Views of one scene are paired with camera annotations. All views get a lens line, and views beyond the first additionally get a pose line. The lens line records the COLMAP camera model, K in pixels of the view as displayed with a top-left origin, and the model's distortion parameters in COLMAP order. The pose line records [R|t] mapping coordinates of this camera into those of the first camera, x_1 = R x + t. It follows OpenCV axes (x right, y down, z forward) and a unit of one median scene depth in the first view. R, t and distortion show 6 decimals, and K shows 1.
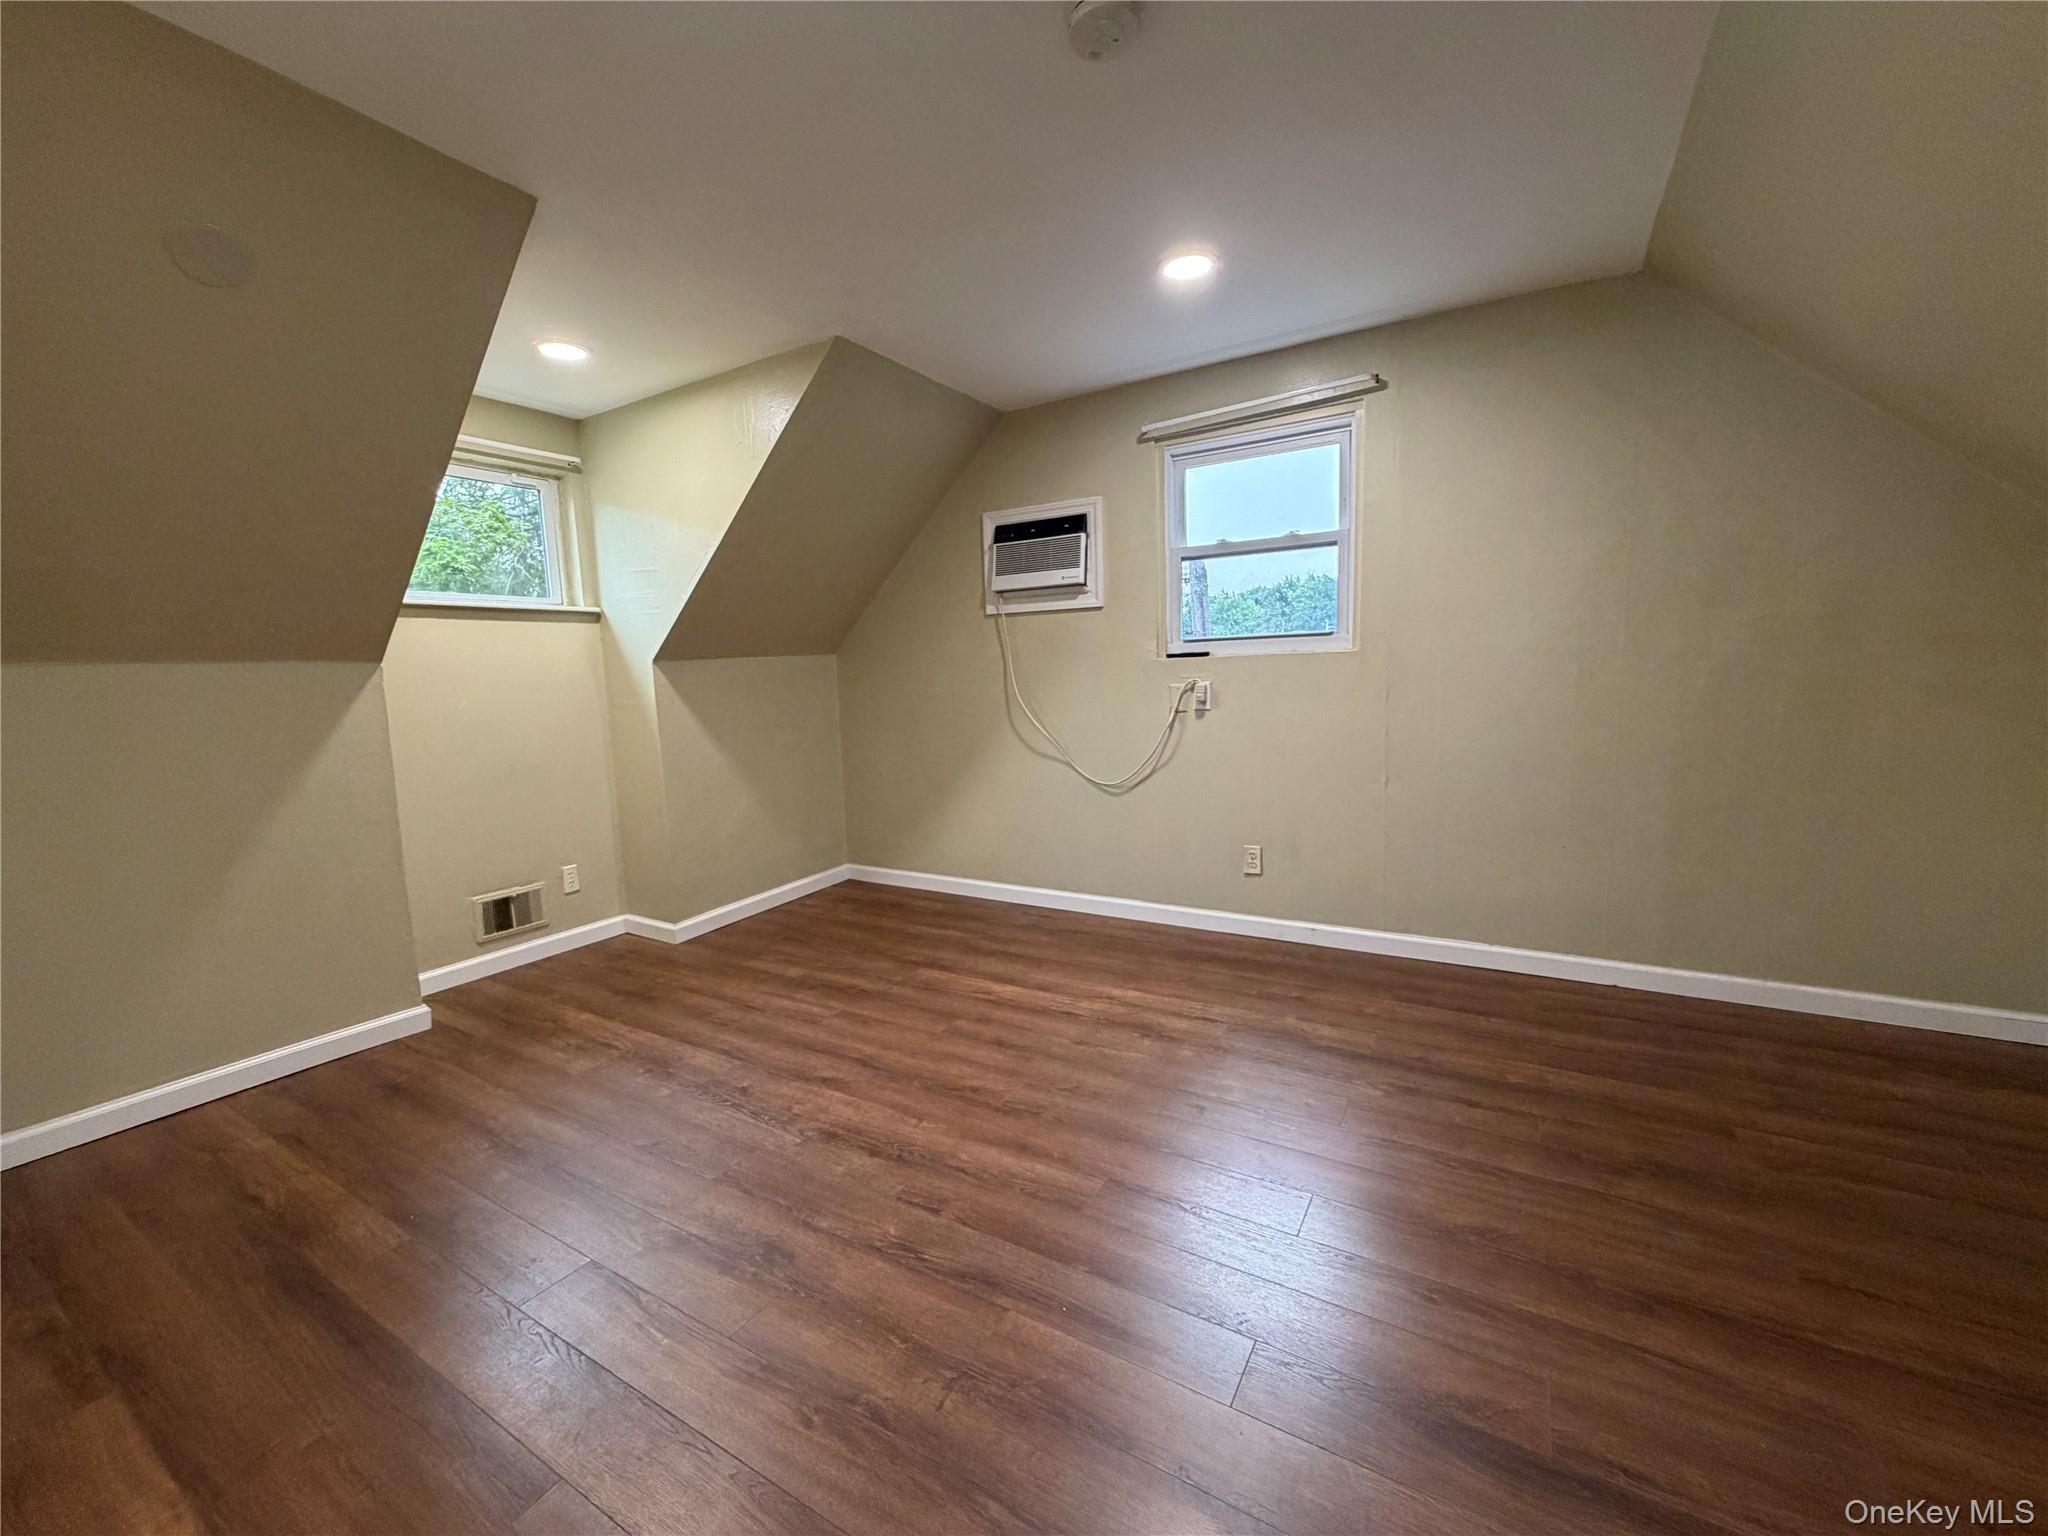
lens RADIAL K [[817.9, 0, 1018.8], [0, 817.9, 769.7], [0, 0, 1]] dist [0.000469, 0.000011]
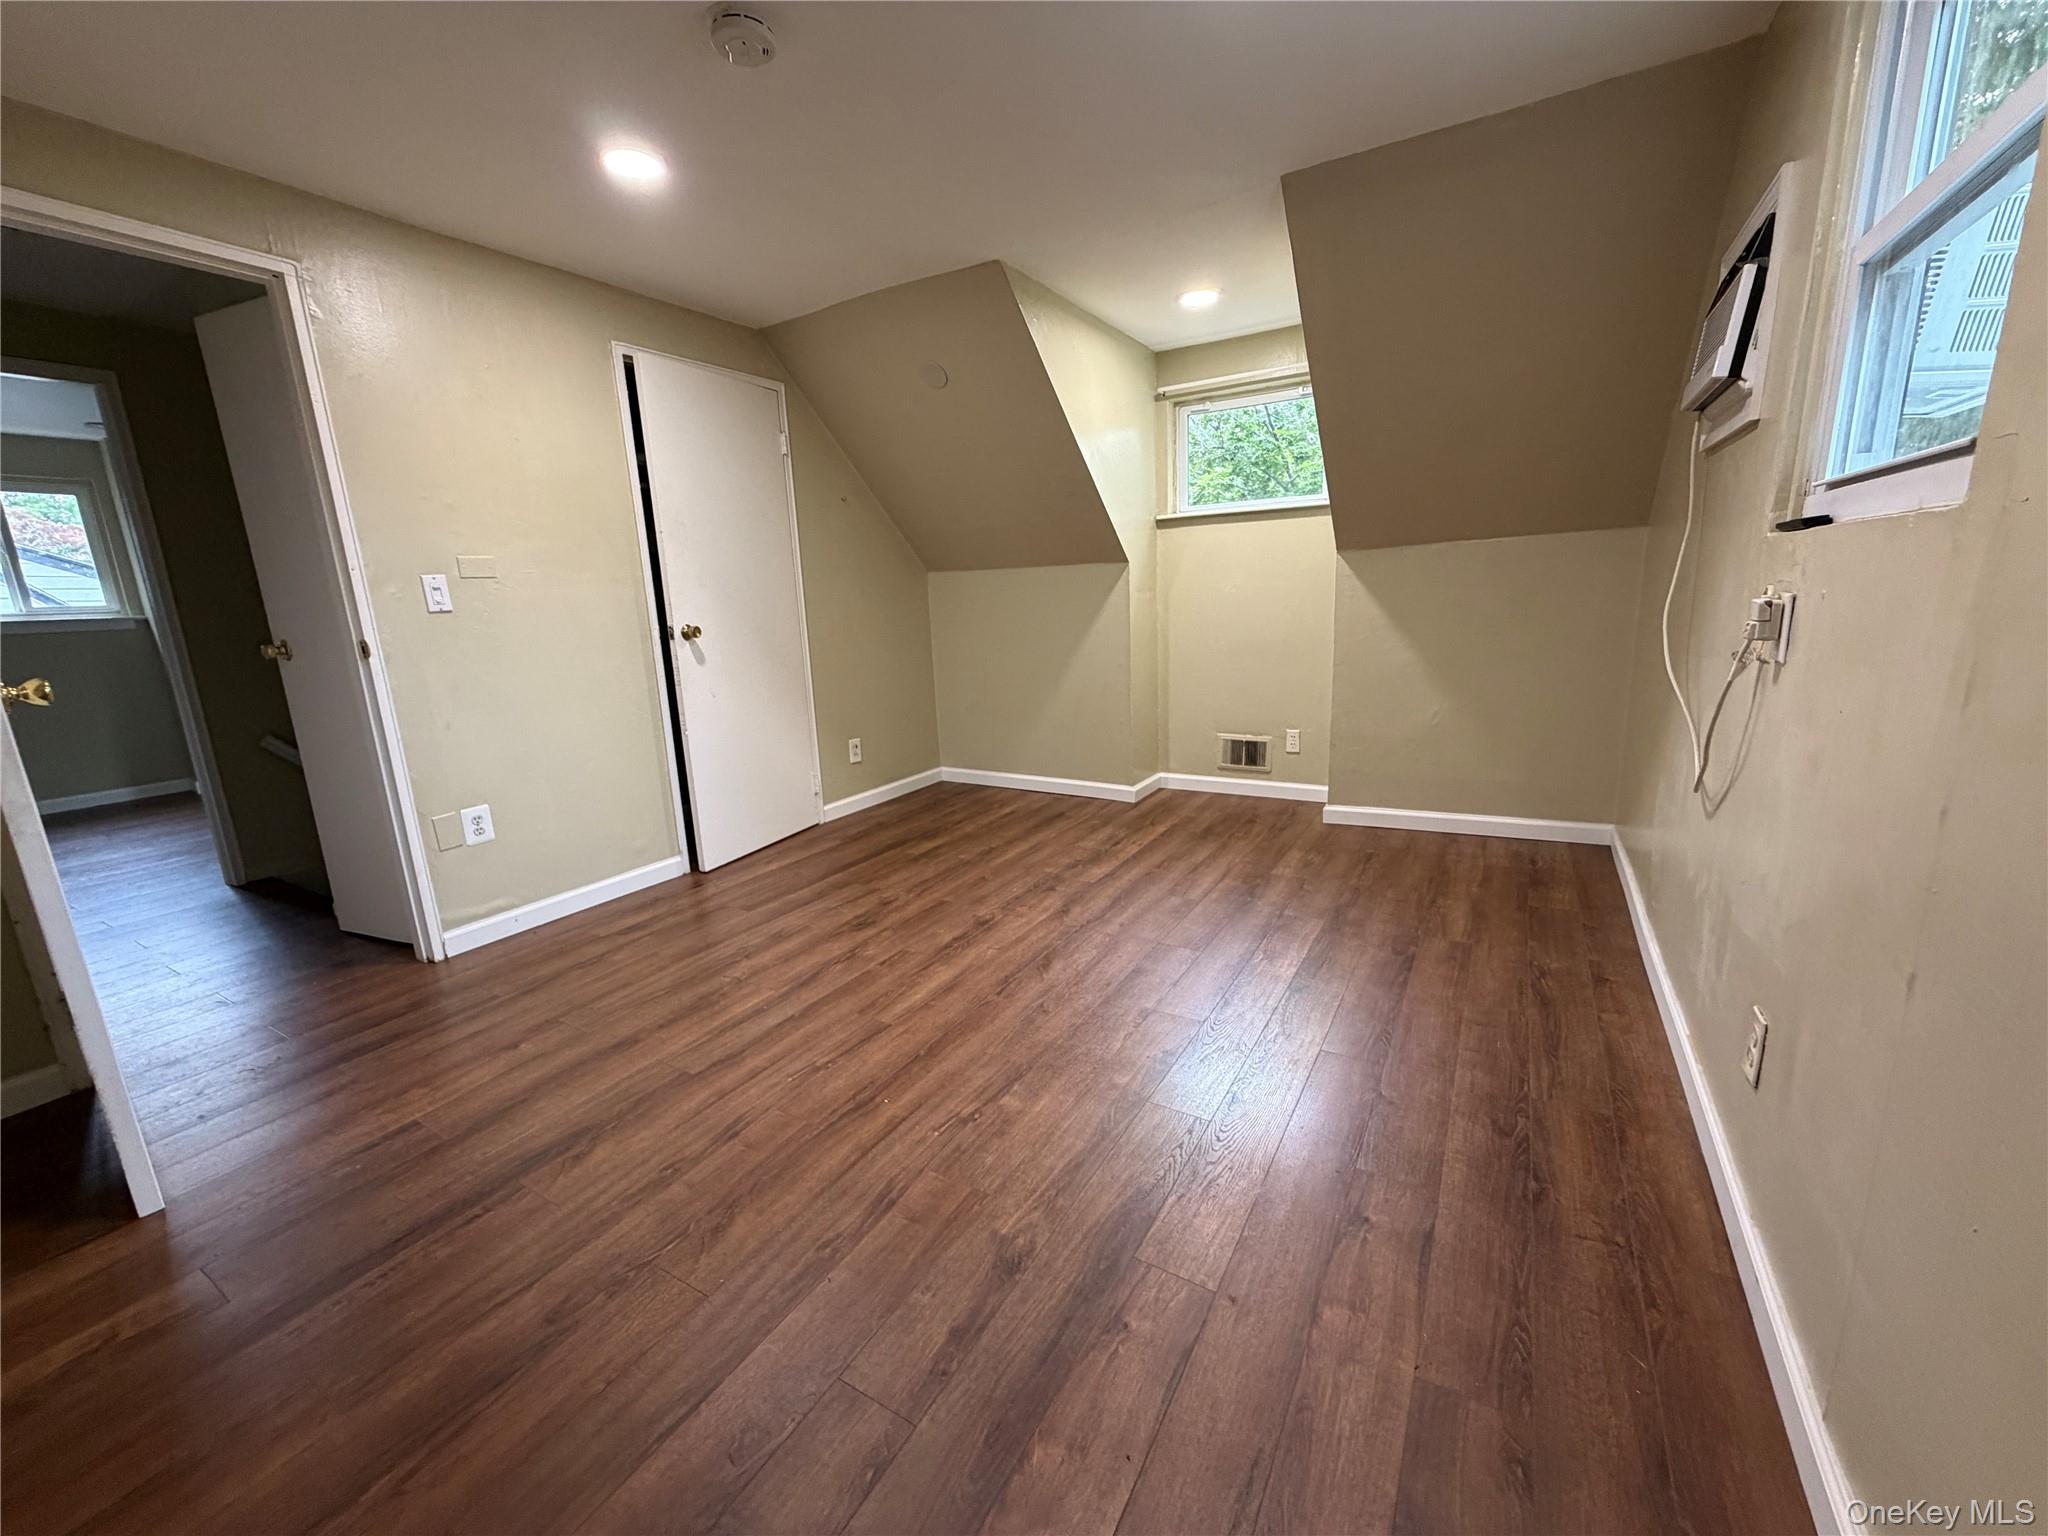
lens RADIAL K [[817.9, 0, 1018.8], [0, 817.9, 769.7], [0, 0, 1]] dist [0.000469, 0.000011]
pose [[0.006504, 0.248227, -0.968680, 0.758448], [-0.081761, 0.965589, 0.246886, -0.107946], [0.996631, 0.077594, 0.026575, 0.726893]]
